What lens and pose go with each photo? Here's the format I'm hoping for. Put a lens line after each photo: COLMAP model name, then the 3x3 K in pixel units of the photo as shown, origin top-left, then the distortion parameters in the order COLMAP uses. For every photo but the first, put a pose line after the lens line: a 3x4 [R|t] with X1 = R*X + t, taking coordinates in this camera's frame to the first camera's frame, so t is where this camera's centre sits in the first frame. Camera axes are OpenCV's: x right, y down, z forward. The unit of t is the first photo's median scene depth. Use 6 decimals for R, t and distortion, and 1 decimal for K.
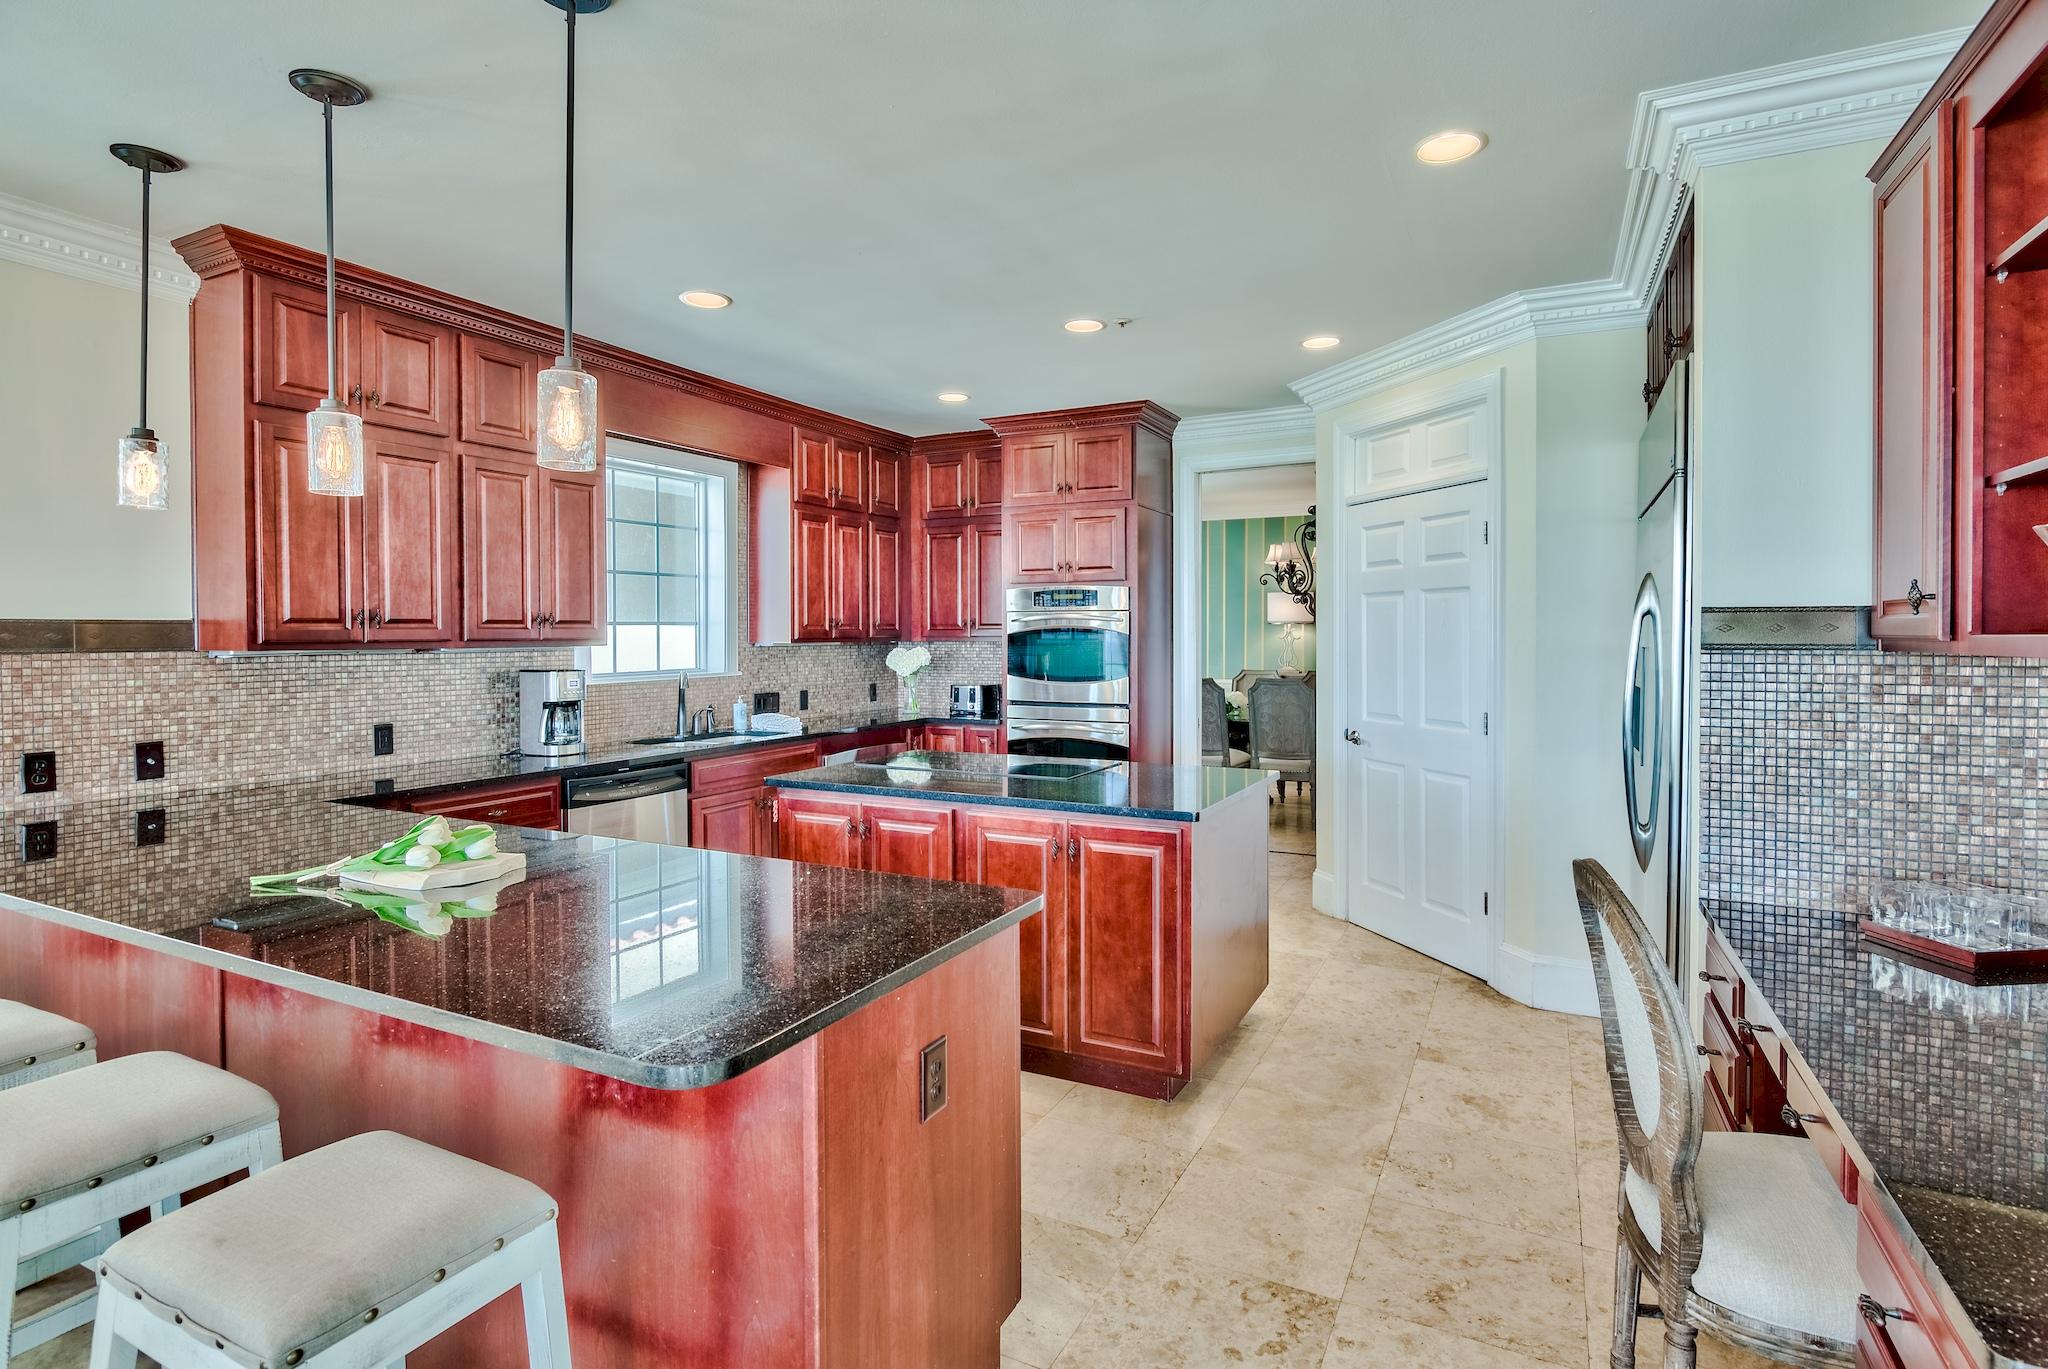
lens RADIAL K [[996.4, 0, 1059.7], [0, 996.4, 635.6], [0, 0, 1]] dist [0.001034, 0.000271]
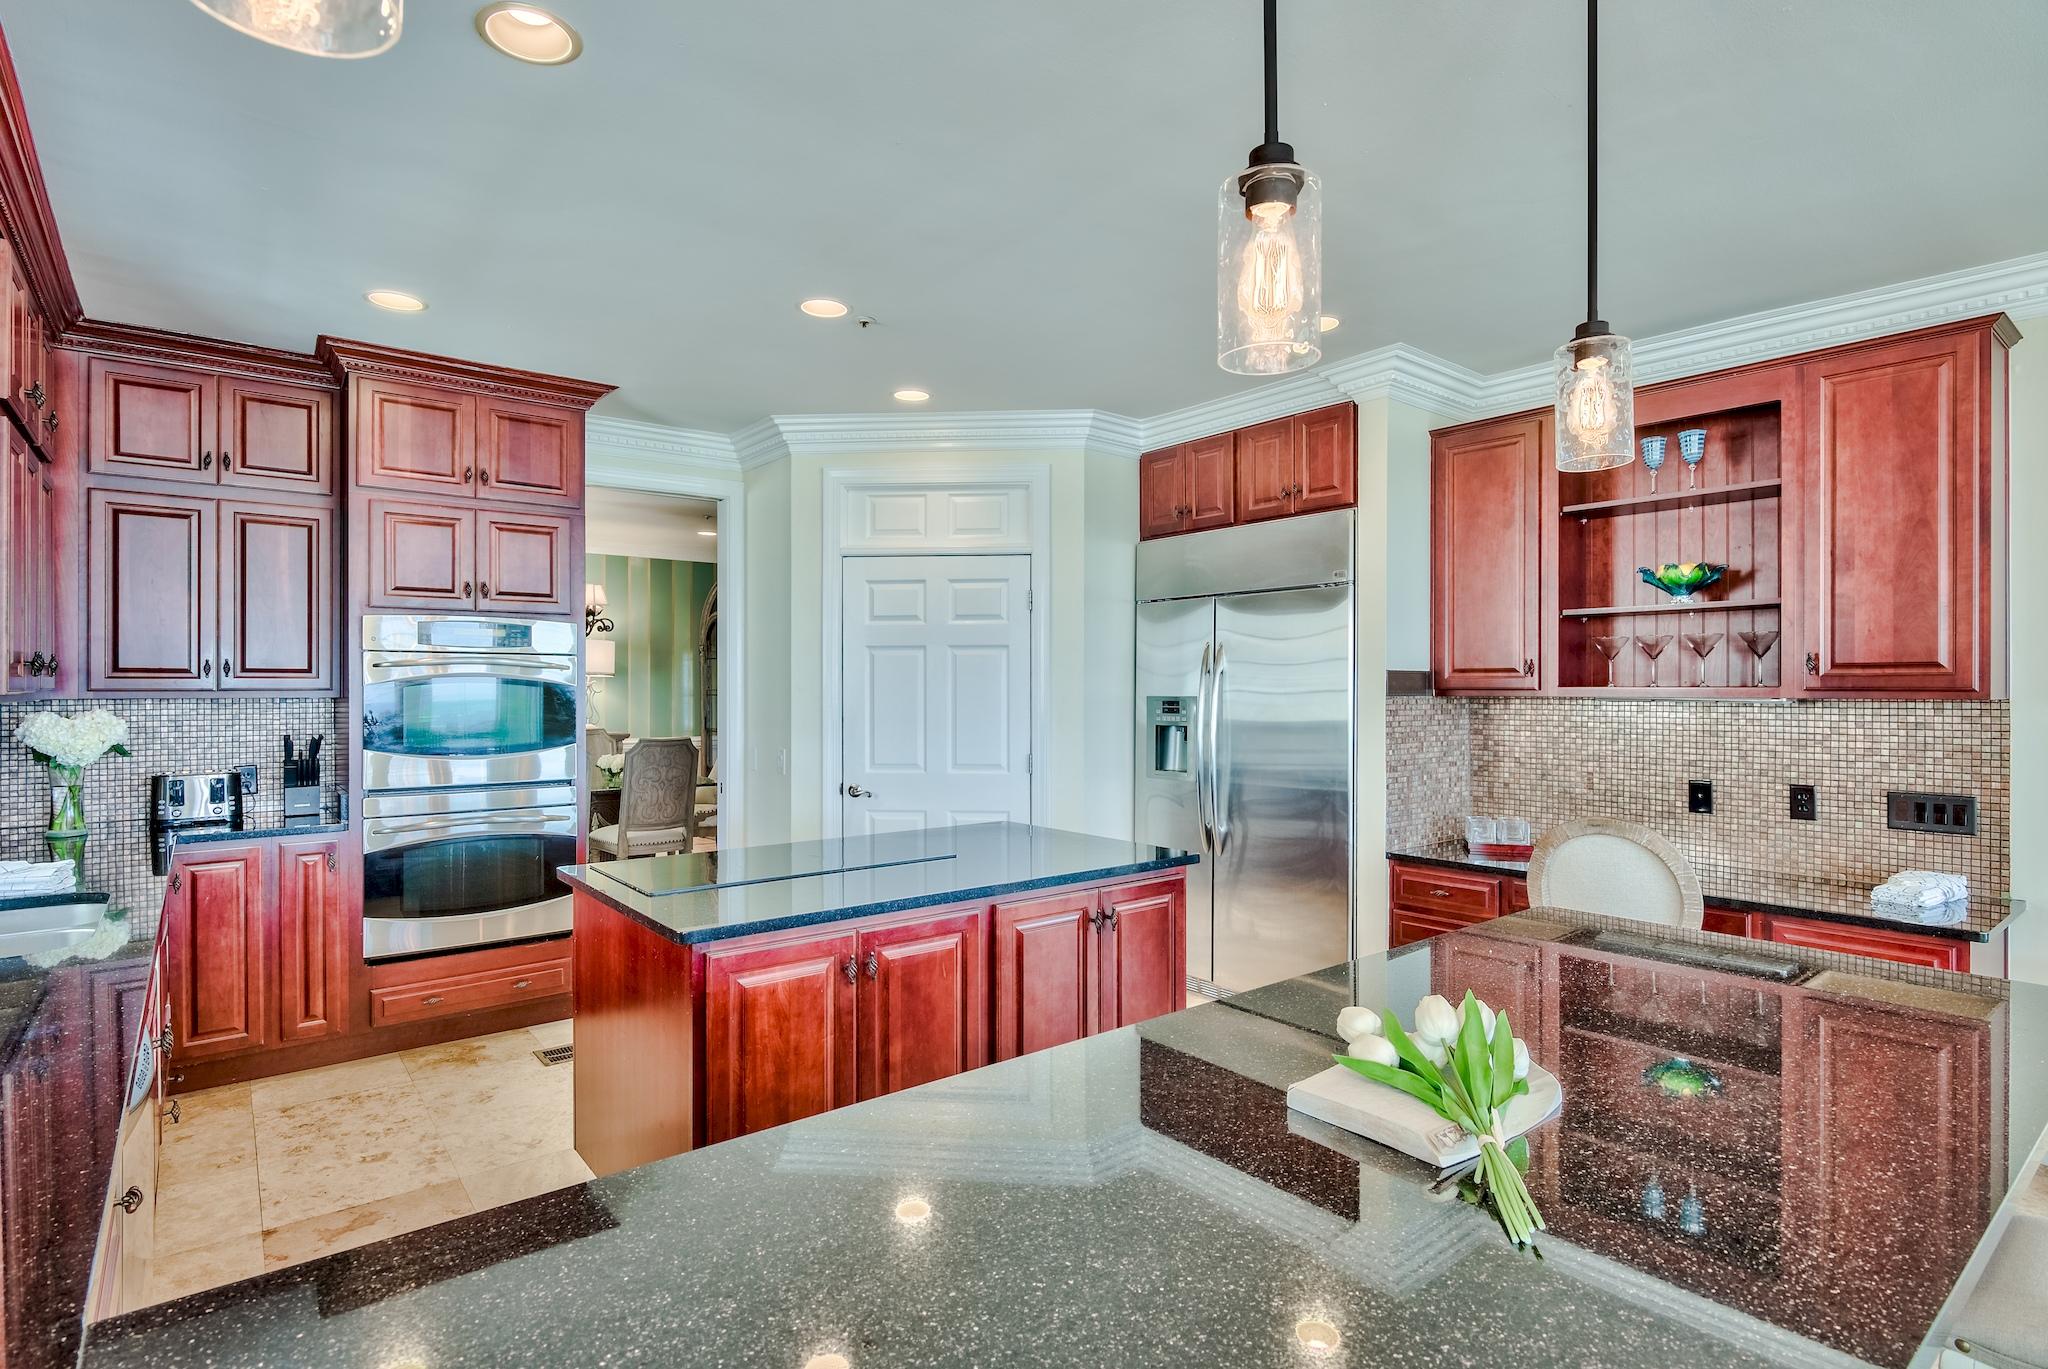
lens RADIAL K [[1002.8, 0, 1020.4], [0, 1002.8, 672.9], [0, 0, 1]] dist [0.000201, -0.000238]
pose [[0.436123, 0.015361, 0.899756, -0.589871], [0.001805, 0.999837, -0.017945, 0.003487], [-0.899885, 0.009450, 0.436024, 0.458919]]
